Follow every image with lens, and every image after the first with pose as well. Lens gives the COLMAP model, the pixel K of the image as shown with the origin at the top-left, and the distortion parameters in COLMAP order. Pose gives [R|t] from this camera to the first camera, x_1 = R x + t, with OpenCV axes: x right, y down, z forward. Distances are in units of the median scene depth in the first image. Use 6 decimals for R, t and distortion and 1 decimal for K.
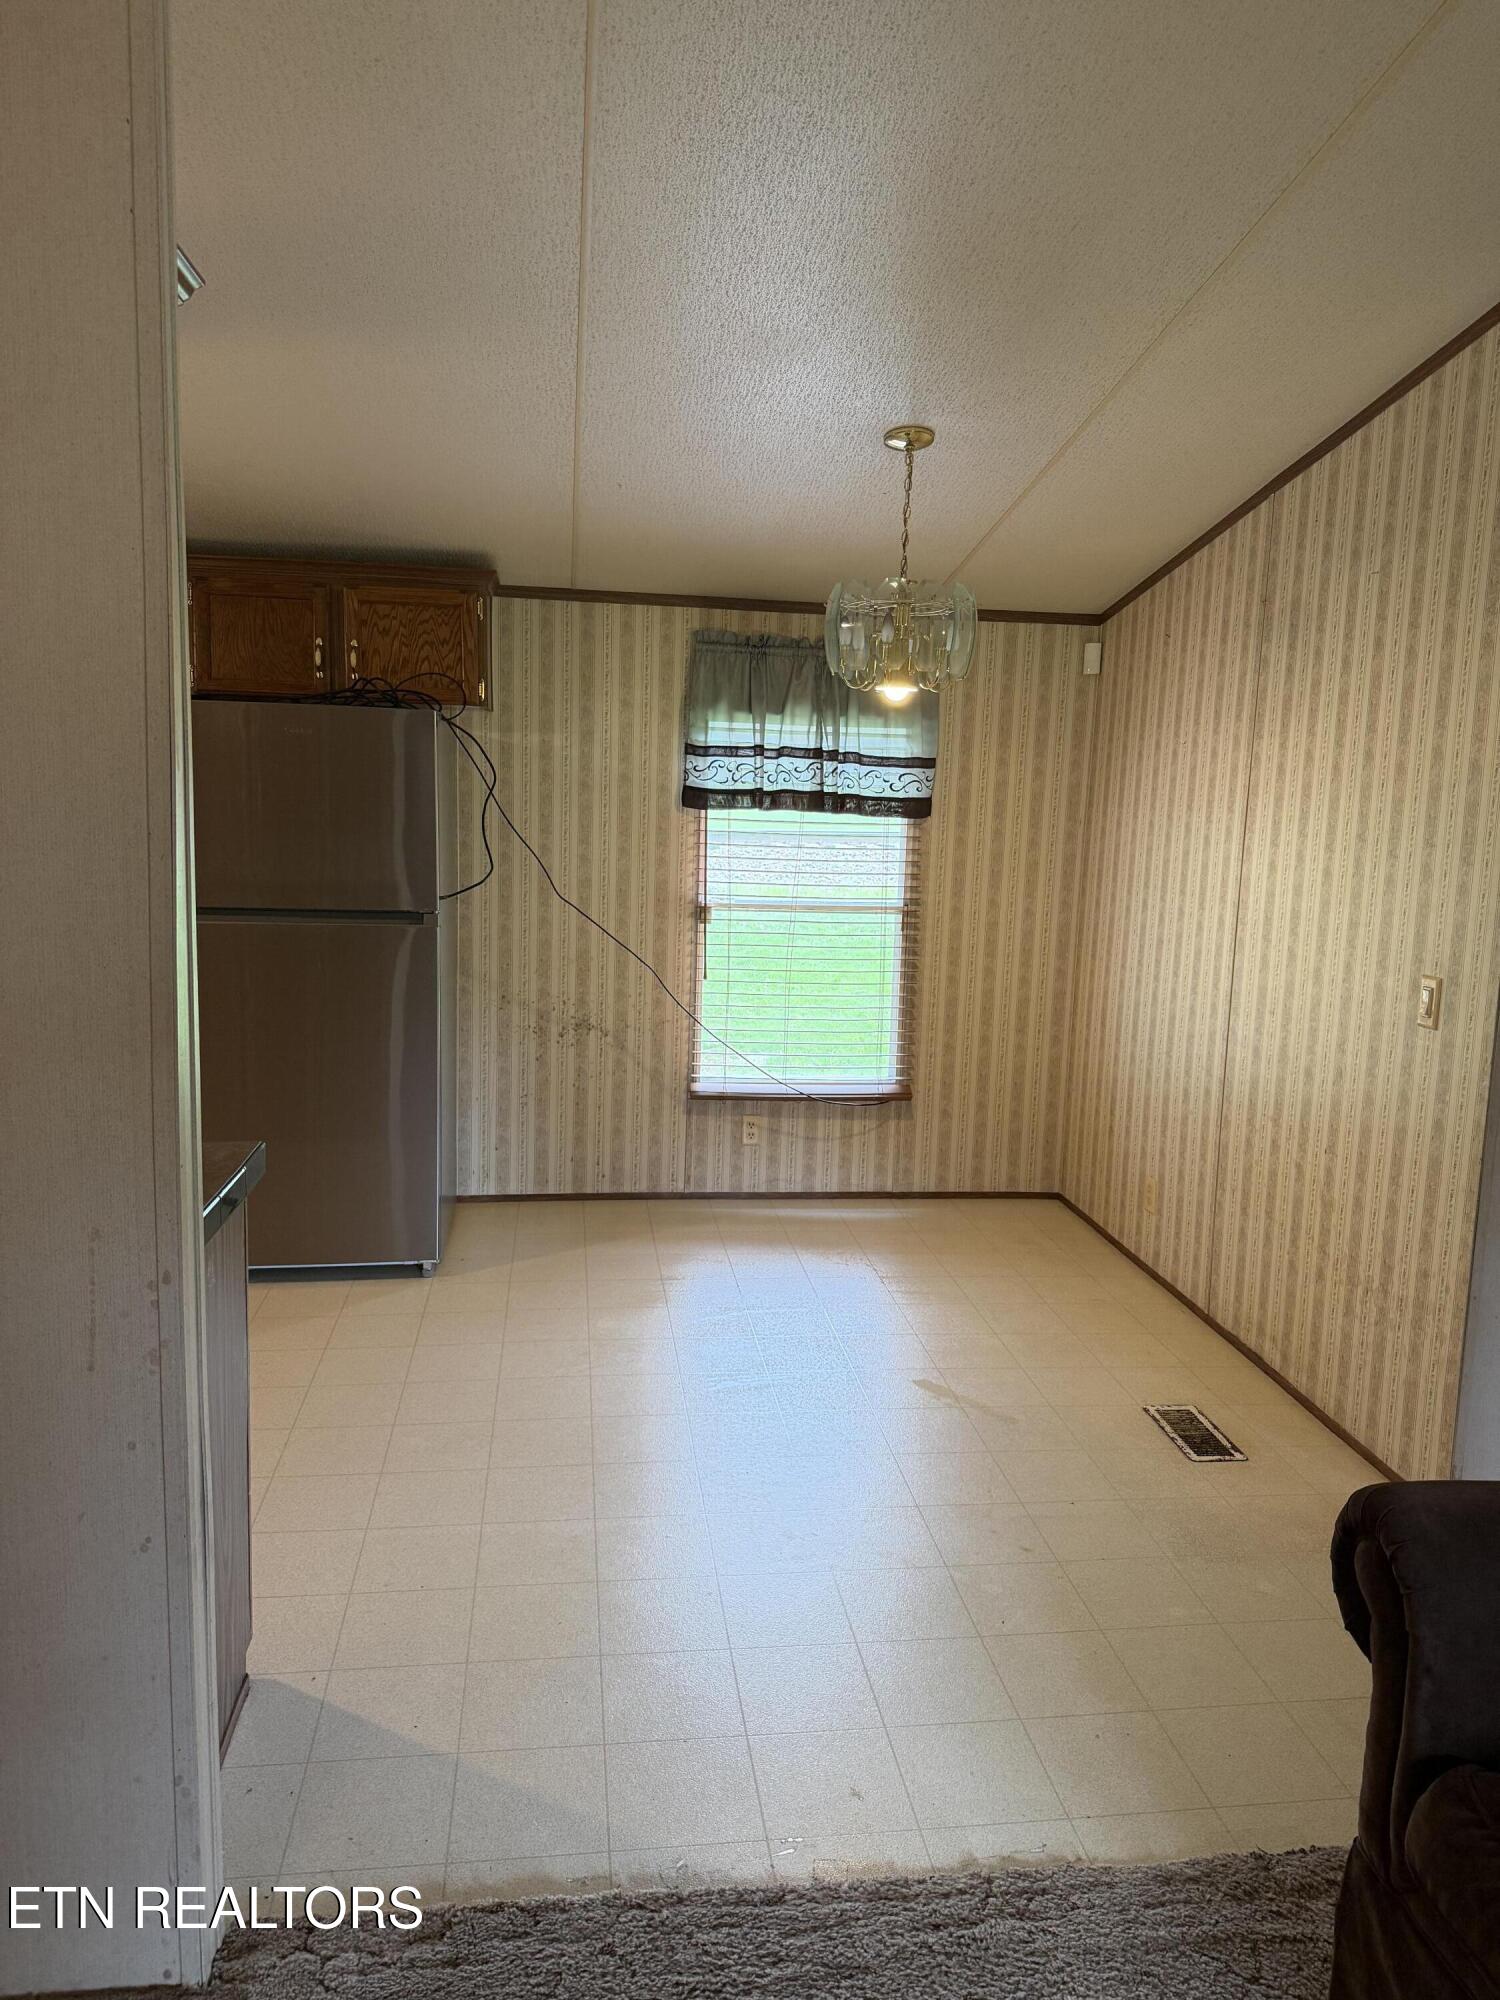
lens RADIAL K [[1406.7, 0, 745.6], [0, 1406.7, 1003.9], [0, 0, 1]] dist [0.034467, 0.000153]
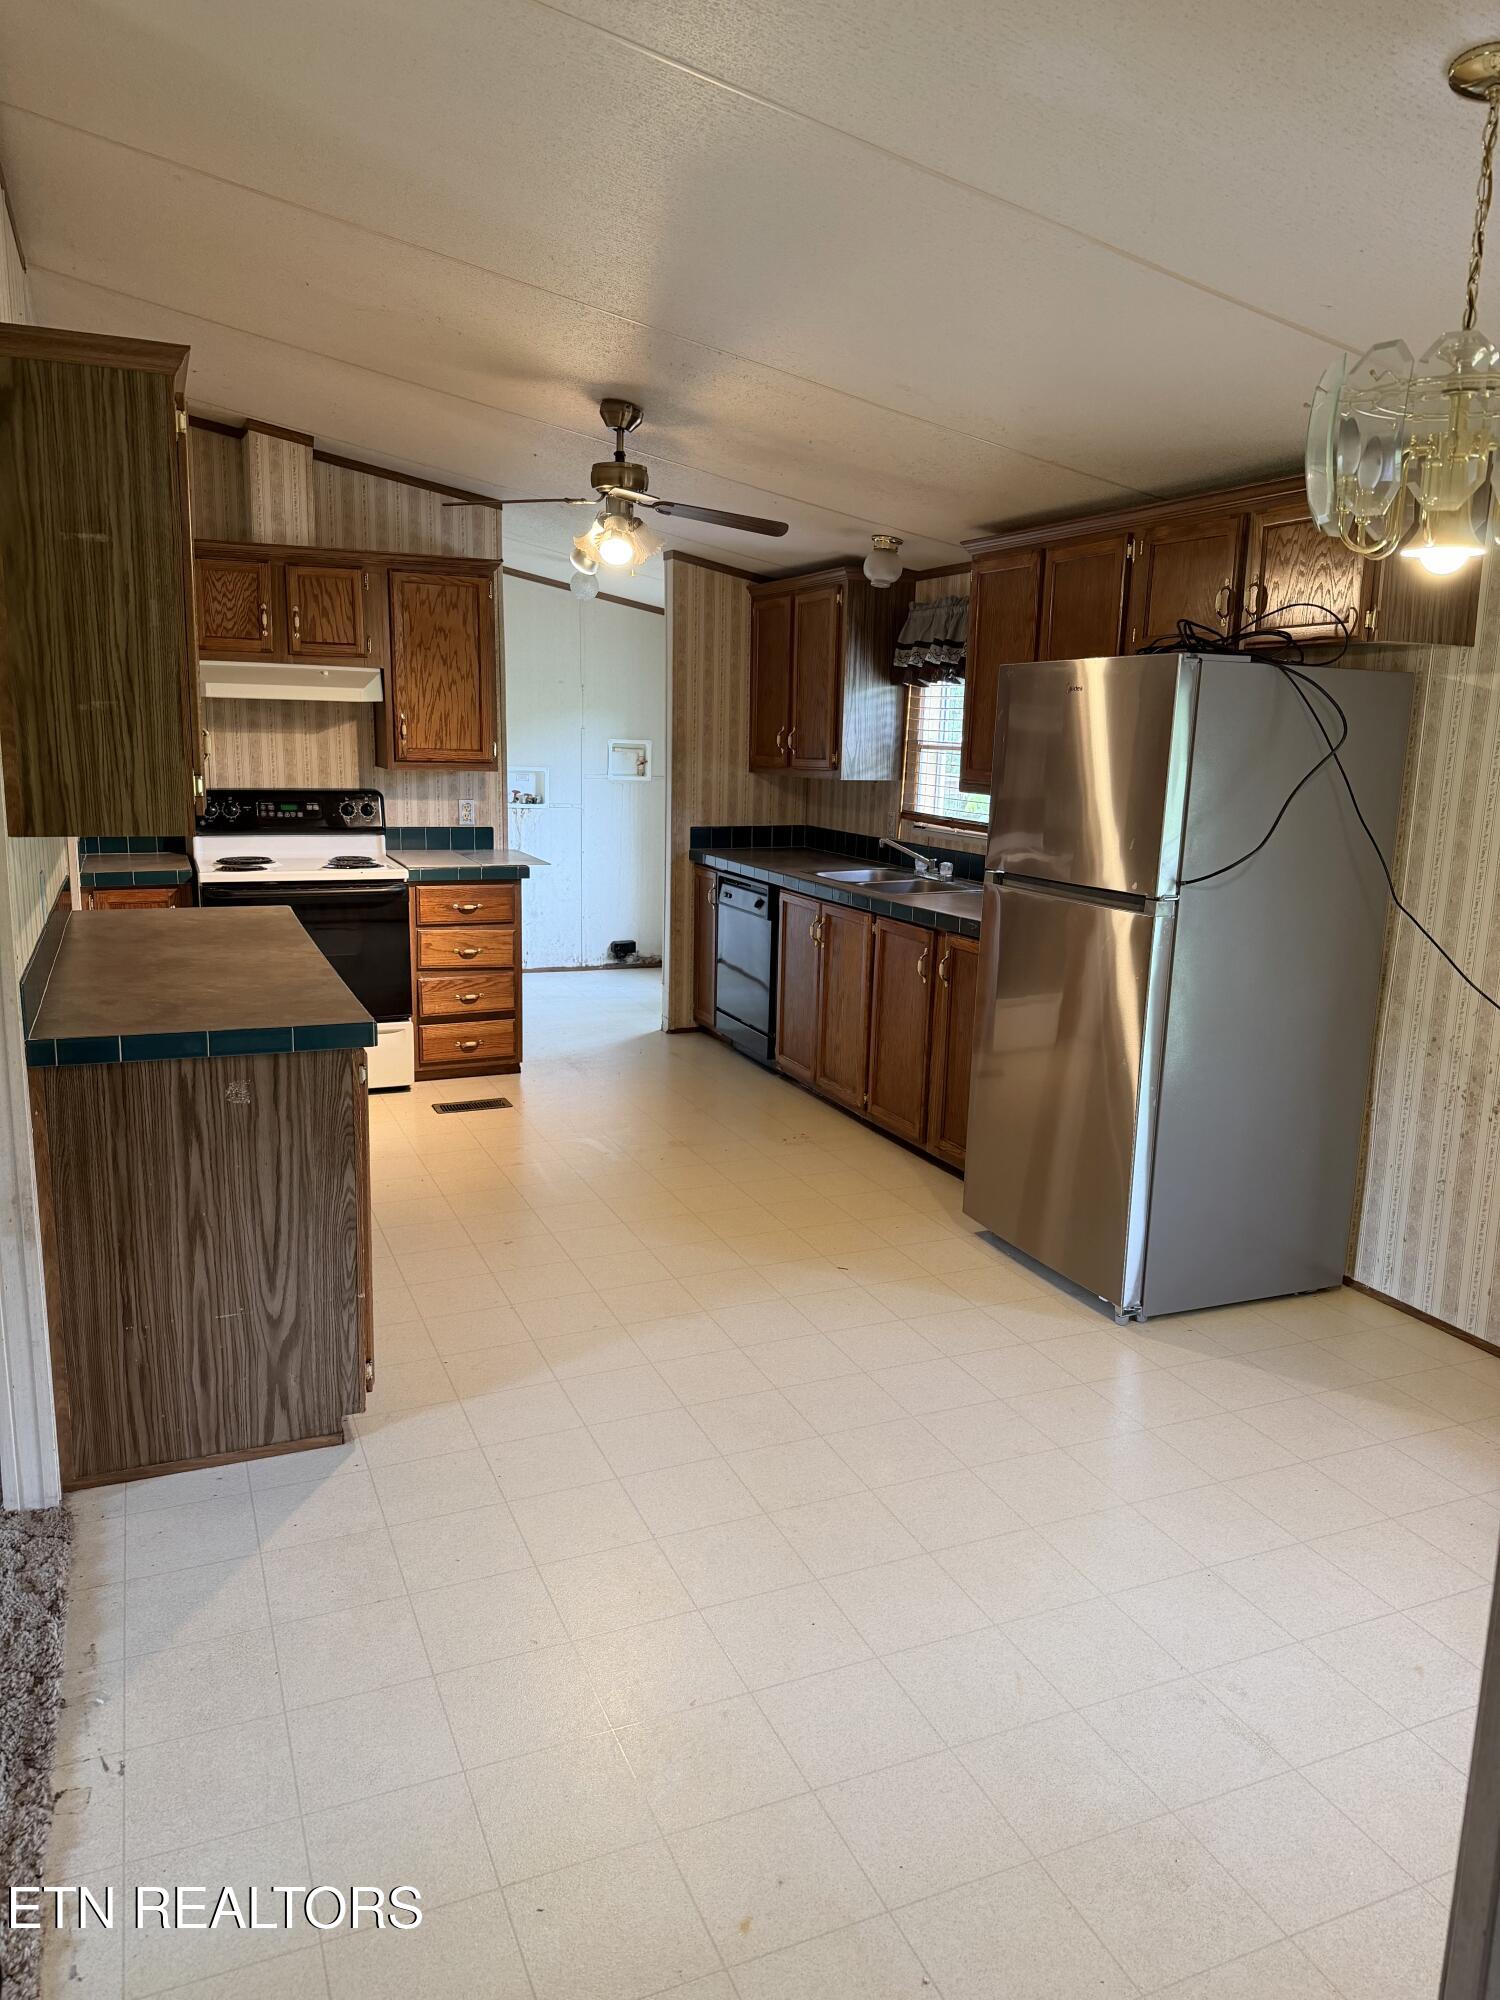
lens RADIAL K [[1406.7, 0, 740.2], [0, 1406.7, 993.2], [0, 0, 1]] dist [0.034467, 0.000153]
pose [[0.261675, 0.159368, -0.951908, 0.426484], [-0.160299, 0.979751, 0.119964, -0.058662], [0.951751, 0.121198, 0.281923, 0.443877]]
